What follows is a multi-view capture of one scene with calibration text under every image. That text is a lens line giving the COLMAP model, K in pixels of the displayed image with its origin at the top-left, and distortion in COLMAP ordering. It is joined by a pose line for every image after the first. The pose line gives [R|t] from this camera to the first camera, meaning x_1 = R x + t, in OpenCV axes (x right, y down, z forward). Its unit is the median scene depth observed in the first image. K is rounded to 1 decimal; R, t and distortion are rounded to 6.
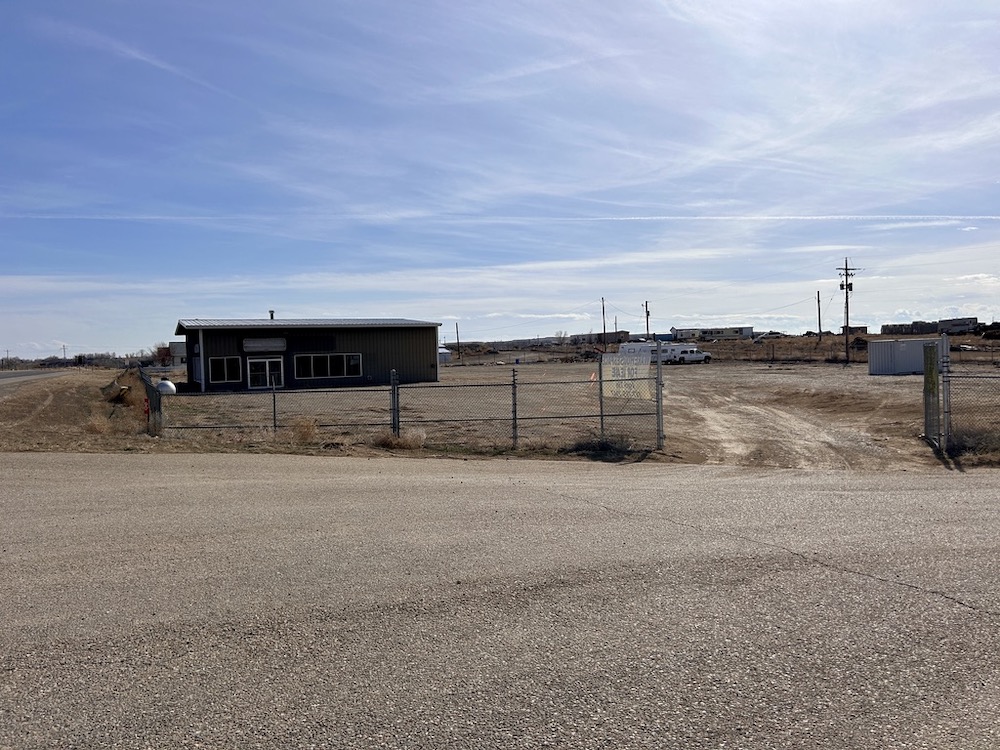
lens RADIAL K [[751.5, 0, 500.0], [0, 751.5, 375.0], [0, 0, 1]] dist [0.007409, 0.000426]
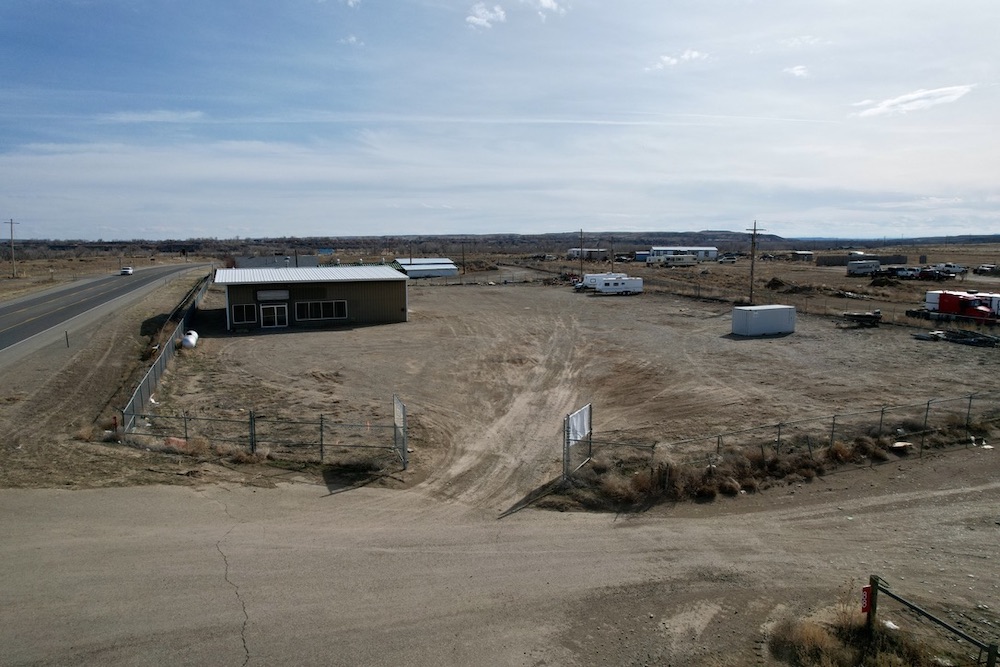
lens RADIAL K [[636.5, 0, 500.0], [0, 636.5, 333.5], [0, 0, 1]] dist [-0.081136, 0.072118]
pose [[0.998183, 0.035818, -0.048457, 0.144846], [-0.030280, 0.993408, 0.110556, -0.107117], [0.052097, -0.108888, 0.992688, -0.097575]]
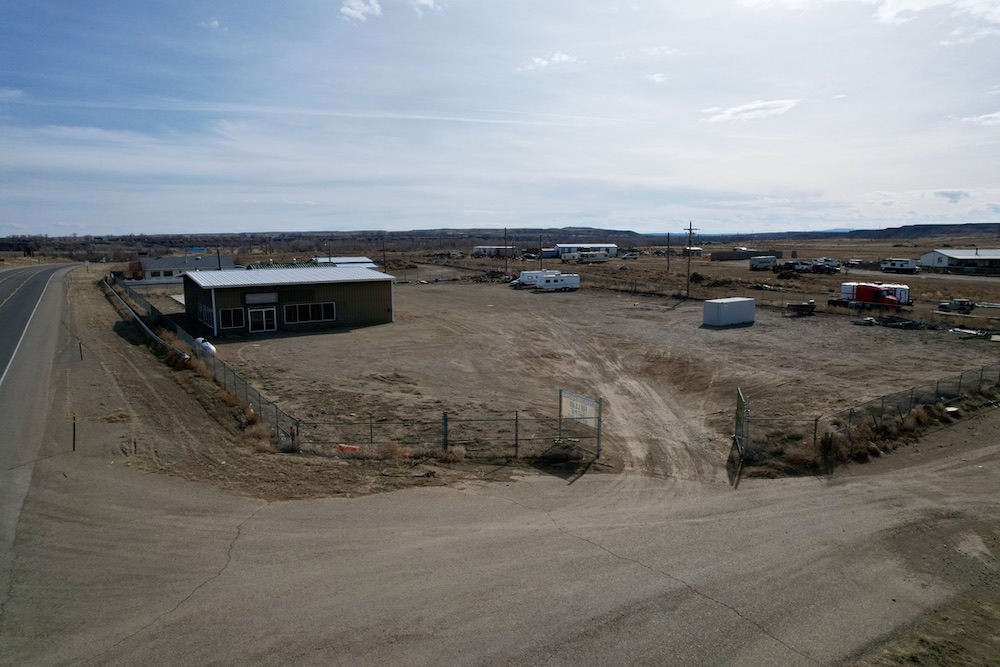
lens RADIAL K [[636.5, 0, 500.0], [0, 636.5, 333.5], [0, 0, 1]] dist [-0.081136, 0.072118]
pose [[0.988162, 0.004755, 0.153339, -0.075047], [-0.021948, 0.993620, 0.110624, -0.106600], [-0.151835, -0.112680, 0.981962, -0.122527]]
